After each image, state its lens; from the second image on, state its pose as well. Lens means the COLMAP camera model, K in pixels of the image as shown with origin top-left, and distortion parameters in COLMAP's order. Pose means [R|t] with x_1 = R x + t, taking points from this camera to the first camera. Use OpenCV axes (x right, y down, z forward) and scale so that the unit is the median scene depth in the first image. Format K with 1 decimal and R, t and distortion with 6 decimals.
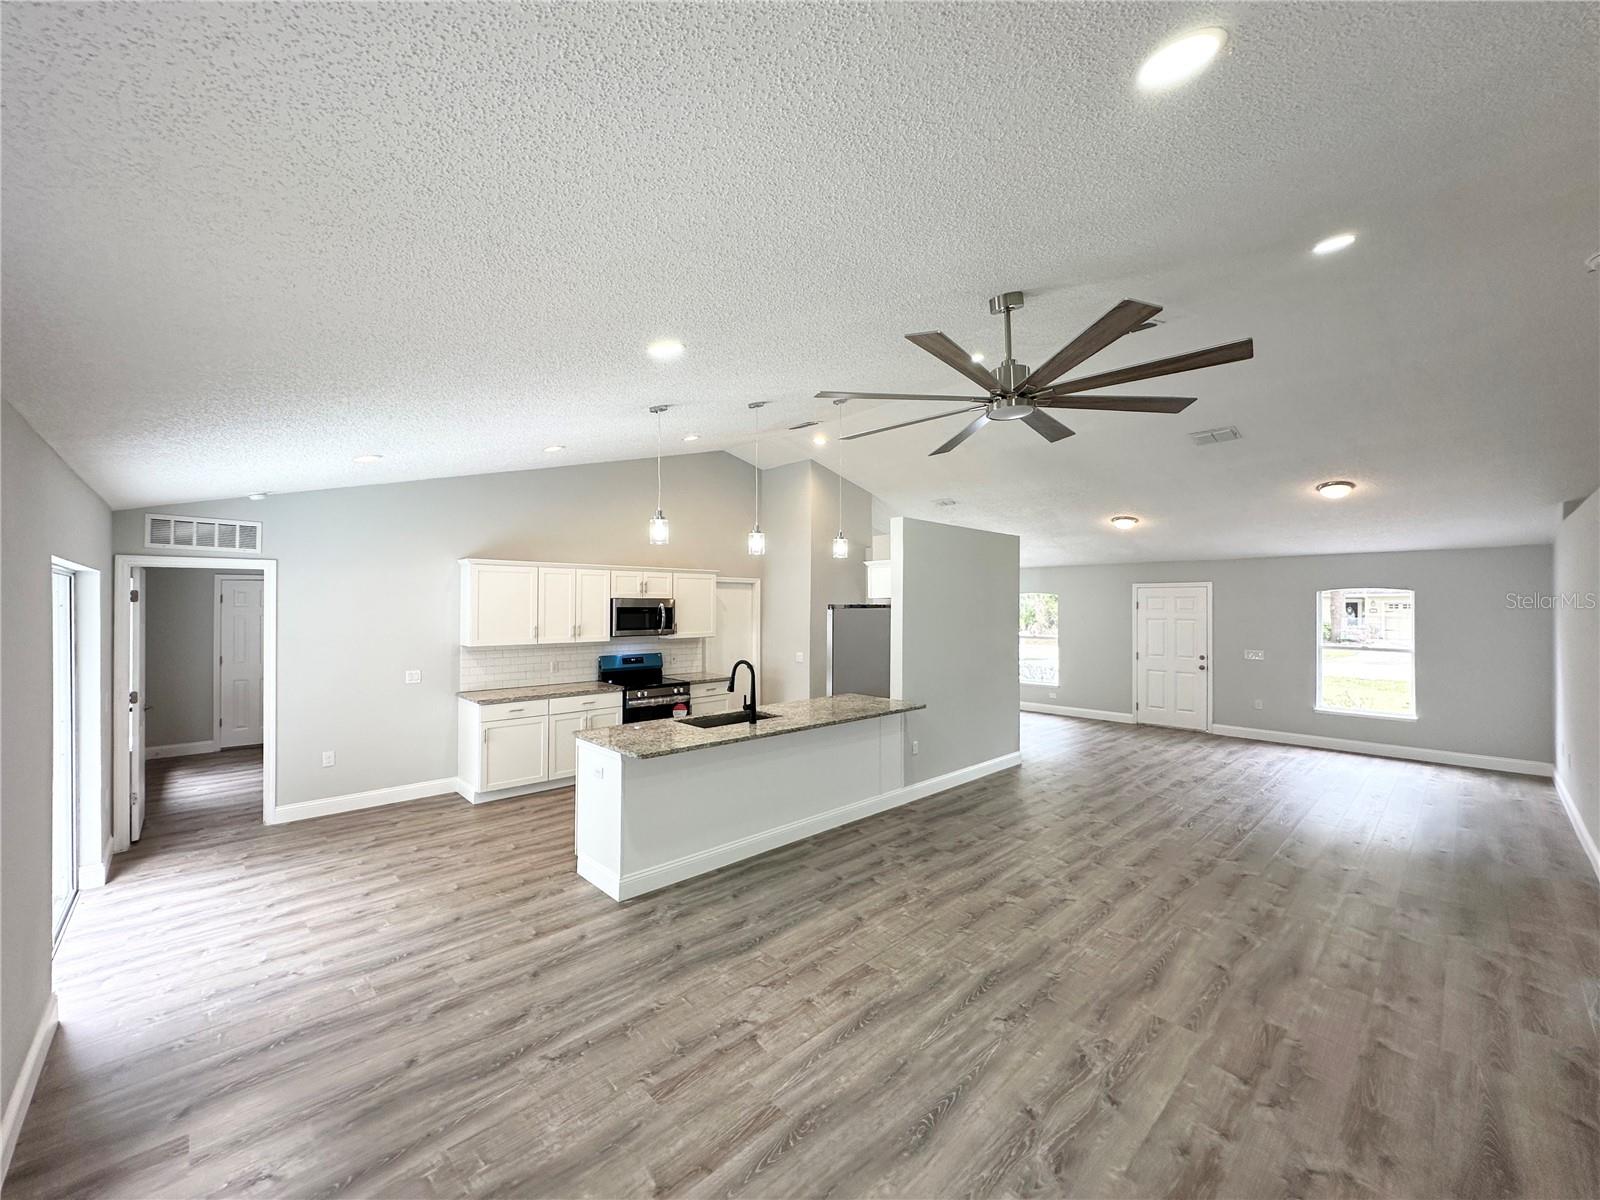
lens RADIAL K [[639.5, 0, 798.1], [0, 639.5, 598.8], [0, 0, 1]] dist [-0.000386, -0.000044]
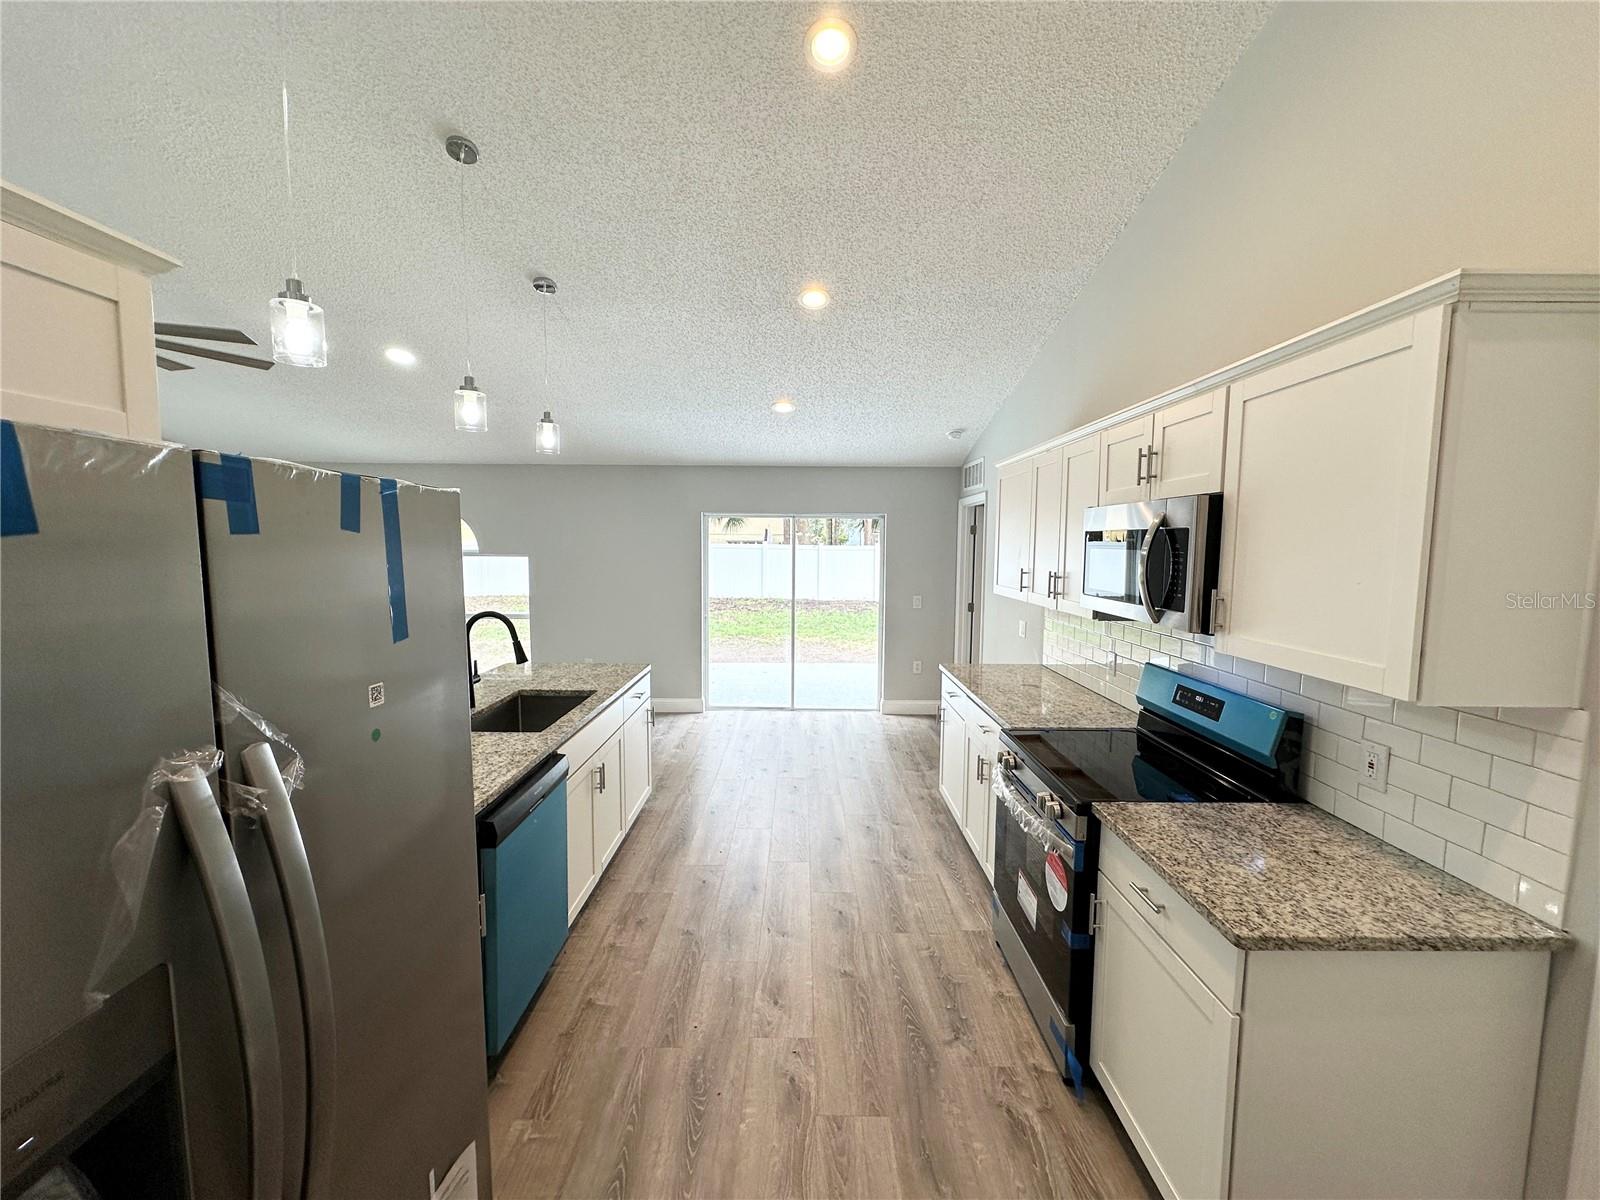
lens RADIAL K [[639.5, 0, 798.1], [0, 639.5, 598.8], [0, 0, 1]] dist [-0.000386, -0.000044]
pose [[-0.692239, 0.050768, -0.719881, 0.158472], [-0.003865, 0.997247, 0.074045, 0.040656], [0.721658, 0.054039, -0.690137, 1.675000]]
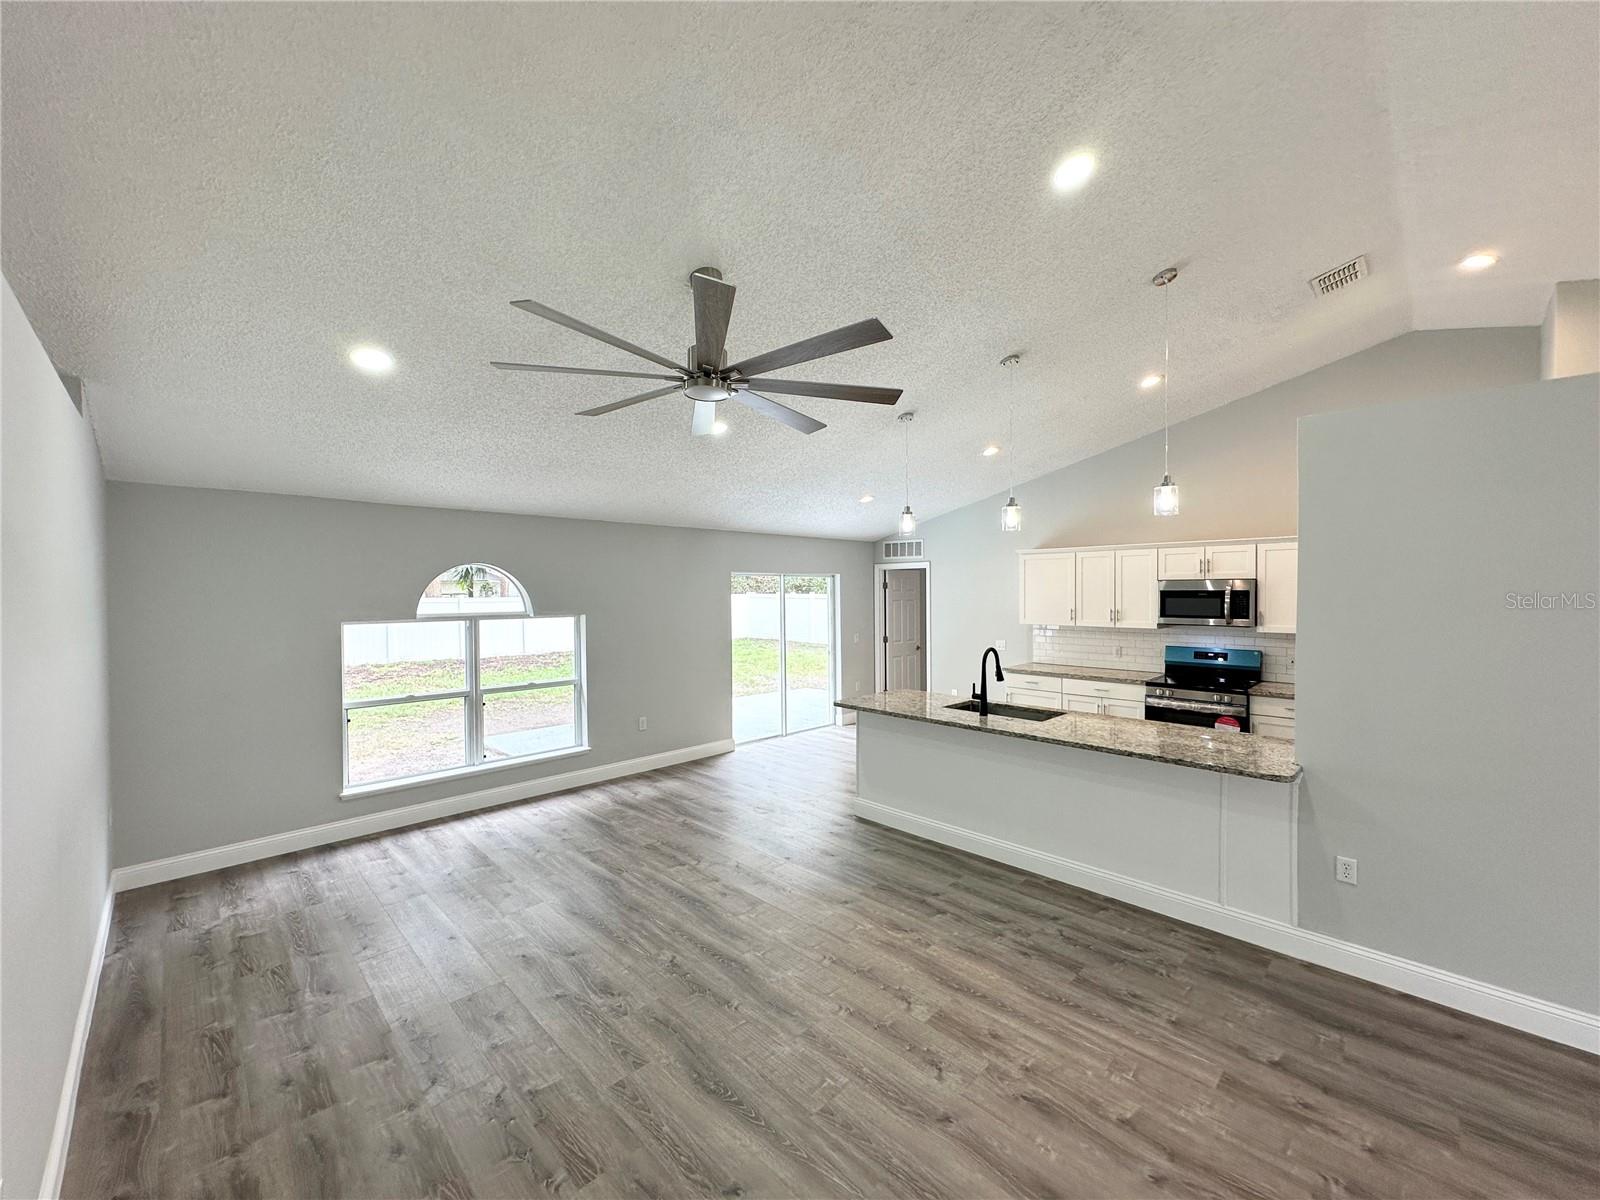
lens RADIAL K [[639.5, 0, 798.1], [0, 639.5, 598.8], [0, 0, 1]] dist [-0.000386, -0.000044]
pose [[0.018728, 0.009353, -0.999781, 0.849241], [0.014816, 0.999844, 0.009631, 0.013085], [0.999715, -0.014993, 0.018587, 0.716538]]
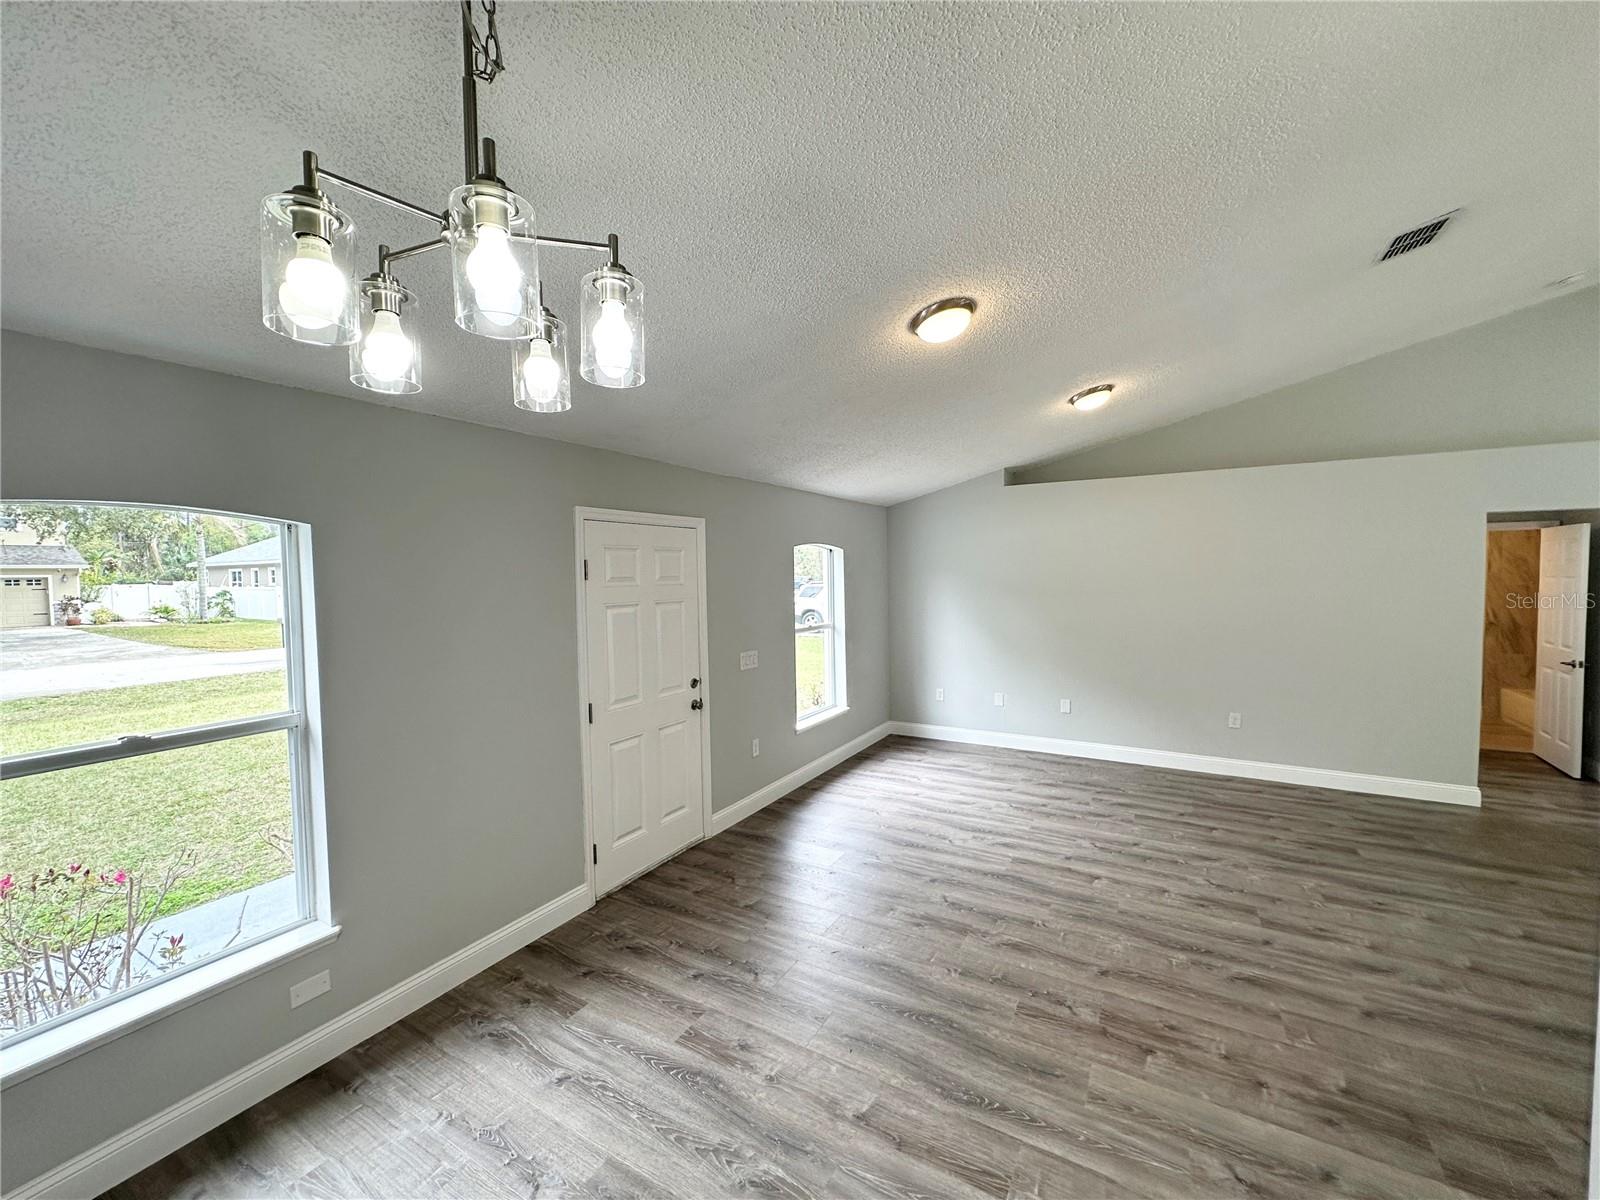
lens RADIAL K [[639.5, 0, 798.1], [0, 639.5, 598.8], [0, 0, 1]] dist [-0.000386, -0.000044]
pose [[-0.283884, -0.041384, 0.957965, 0.340898], [-0.000177, 0.999070, 0.043108, 0.023285], [-0.958859, 0.012068, -0.283627, 2.059536]]
